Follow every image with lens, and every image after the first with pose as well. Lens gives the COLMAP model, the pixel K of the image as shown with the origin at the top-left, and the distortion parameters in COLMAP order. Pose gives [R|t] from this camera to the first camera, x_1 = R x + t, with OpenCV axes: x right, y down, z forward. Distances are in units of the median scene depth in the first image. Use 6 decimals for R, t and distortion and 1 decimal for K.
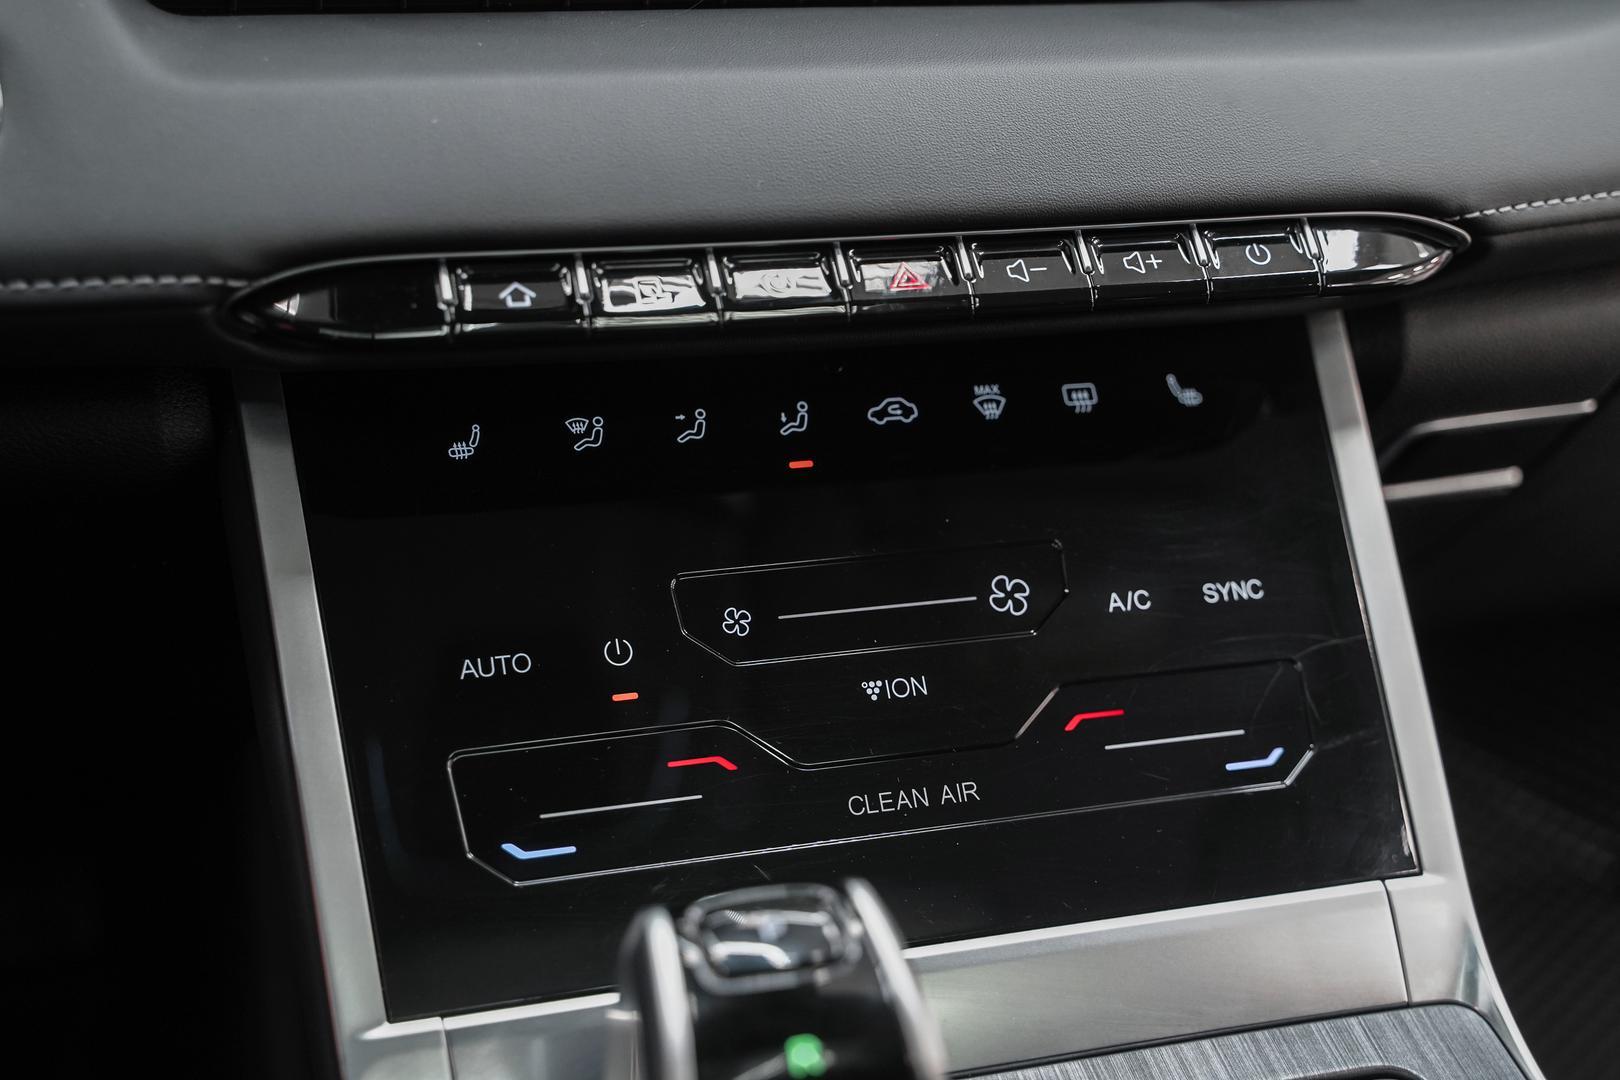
lens RADIAL K [[2332.5, 0, 810.0], [0, 2332.5, 540.0], [0, 0, 1]] dist [0.007060, 0.002376]
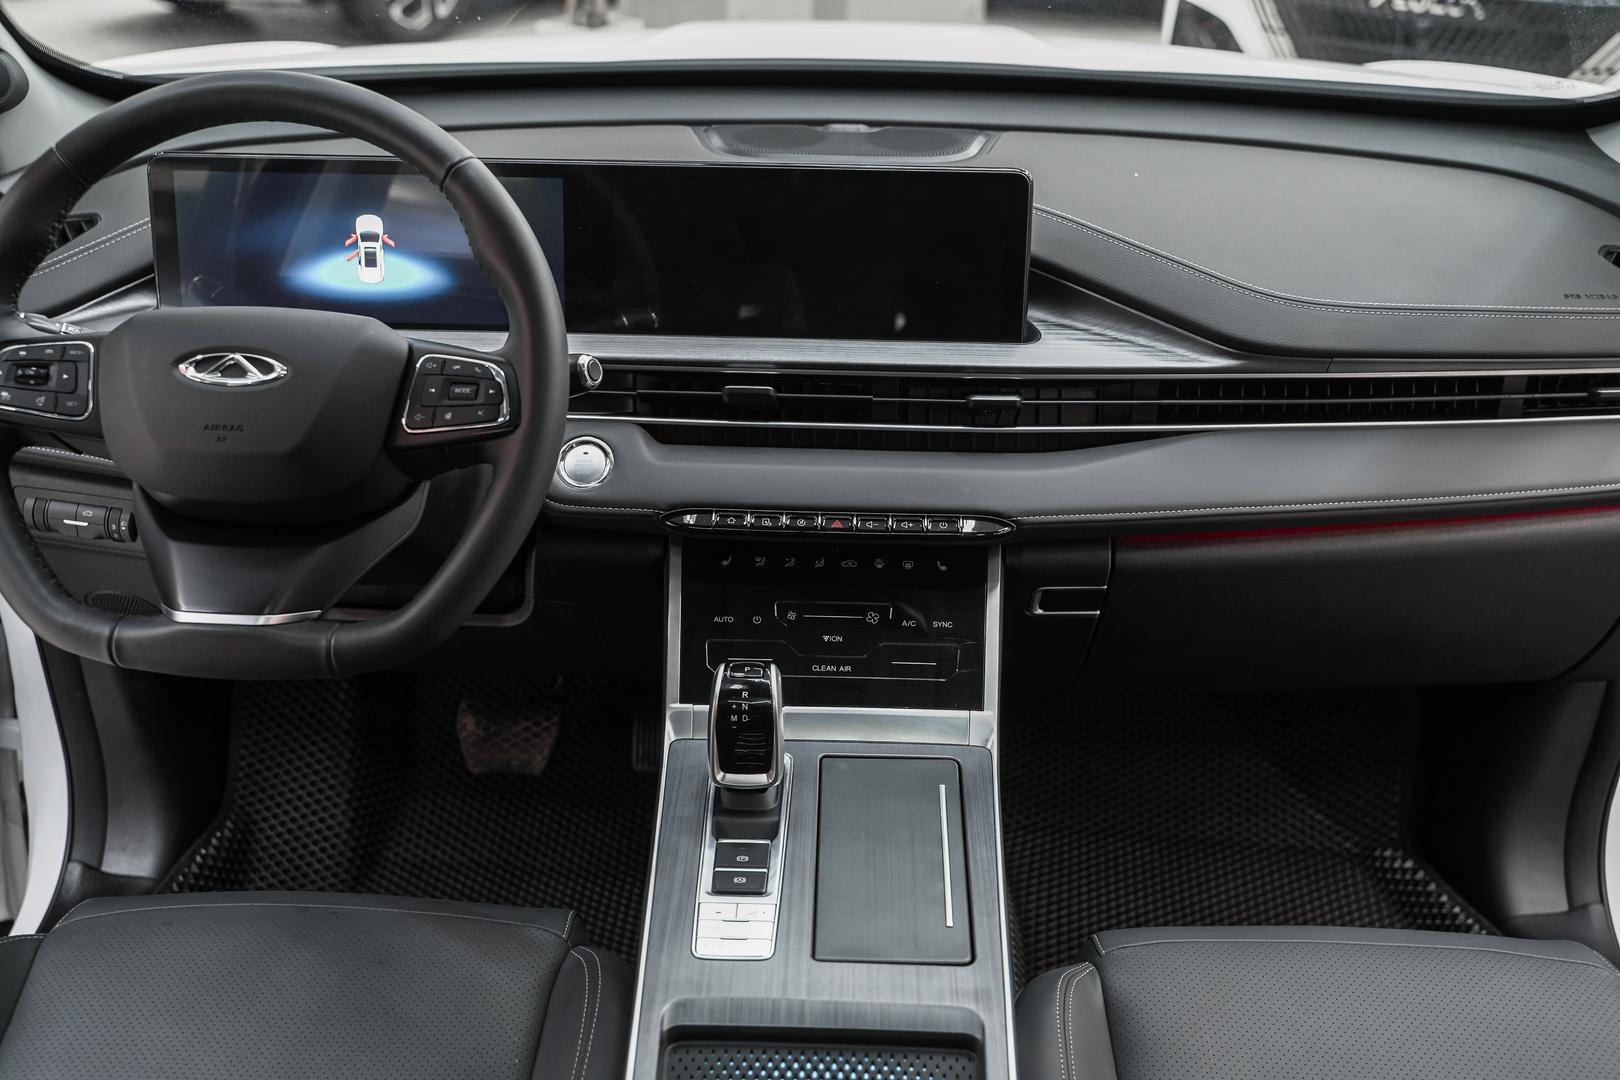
lens RADIAL K [[1531.5, 0, 808.3], [0, 1531.5, 565.4], [0, 0, 1]] dist [-0.003333, -0.018999]
pose [[0.946810, 0.073957, -0.313179, 0.728346], [-0.107755, 0.989912, -0.091999, 0.172468], [0.303215, 0.120852, 0.945228, -1.241706]]
